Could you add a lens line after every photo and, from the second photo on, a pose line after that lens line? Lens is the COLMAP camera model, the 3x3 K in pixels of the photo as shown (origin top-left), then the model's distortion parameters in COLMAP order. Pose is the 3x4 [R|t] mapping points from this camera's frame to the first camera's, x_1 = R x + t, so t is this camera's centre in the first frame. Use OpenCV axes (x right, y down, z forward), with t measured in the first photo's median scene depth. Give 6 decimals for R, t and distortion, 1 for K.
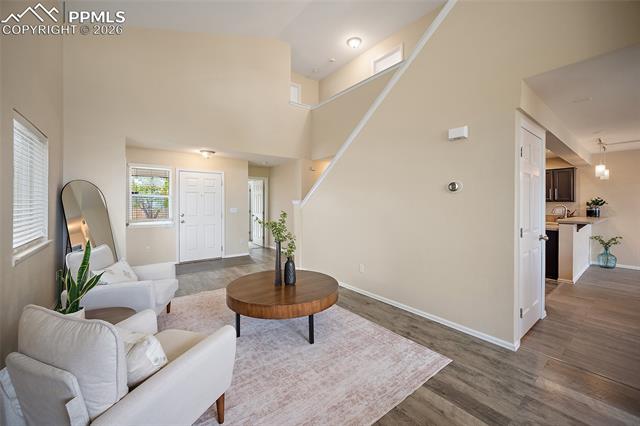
lens RADIAL K [[257.0, 0, 321.1], [0, 257.0, 200.9], [0, 0, 1]] dist [-0.000083, -0.000038]
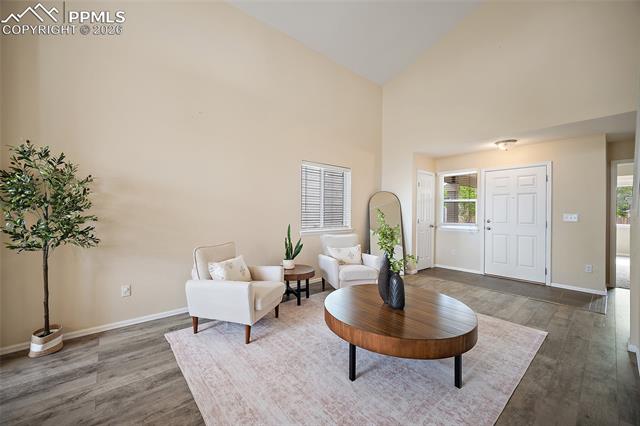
lens RADIAL K [[254.0, 0, 316.2], [0, 254.0, 212.9], [0, 0, 1]] dist [-0.000593, -0.000130]
pose [[0.030328, 0.006195, -0.999521, 0.328618], [0.003077, 0.999975, 0.006291, 0.020925], [0.999535, -0.003267, 0.030308, 0.395907]]
